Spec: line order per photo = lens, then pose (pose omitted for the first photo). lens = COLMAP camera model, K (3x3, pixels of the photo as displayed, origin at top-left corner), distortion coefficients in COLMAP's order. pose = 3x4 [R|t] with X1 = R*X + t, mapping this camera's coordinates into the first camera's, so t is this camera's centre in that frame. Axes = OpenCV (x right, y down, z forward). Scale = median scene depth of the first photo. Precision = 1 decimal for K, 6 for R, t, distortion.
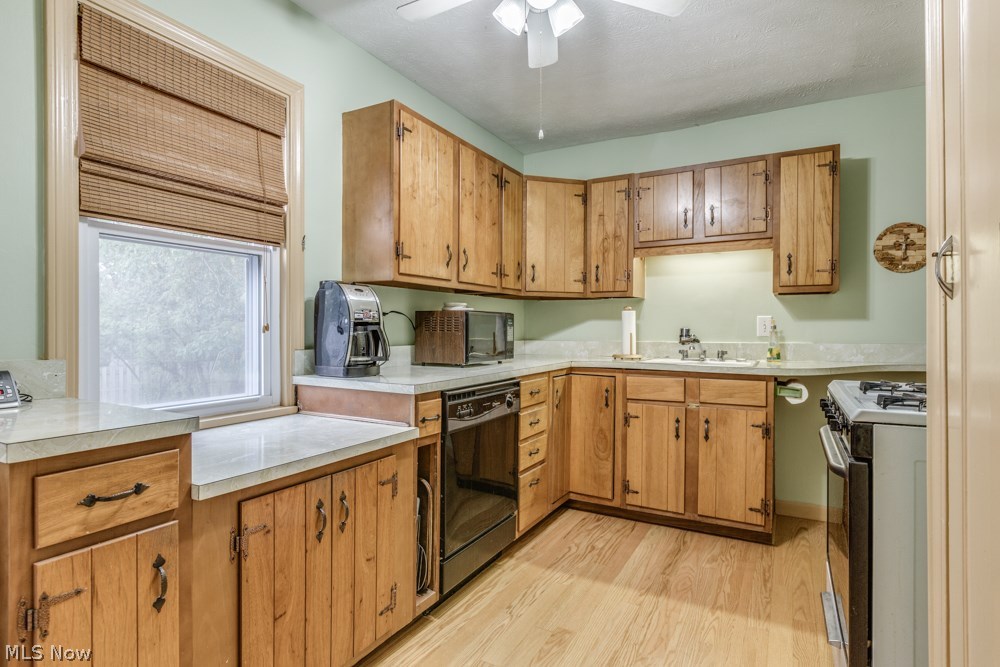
lens RADIAL K [[517.8, 0, 499.5], [0, 517.8, 331.7], [0, 0, 1]] dist [-0.004719, 0.000116]
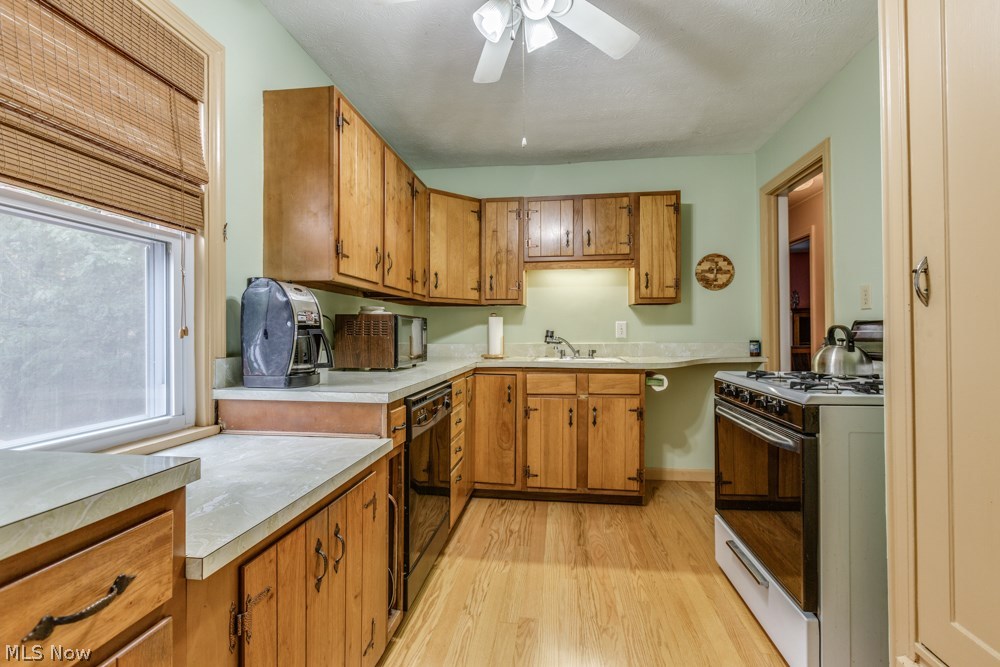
lens RADIAL K [[443.9, 0, 501.3], [0, 443.9, 332.0], [0, 0, 1]] dist [0.000117, -0.001504]
pose [[0.929709, -0.003152, 0.368283, -0.212229], [0.006230, 0.999955, -0.007167, 0.000741], [-0.368243, 0.008957, 0.929686, 0.147542]]
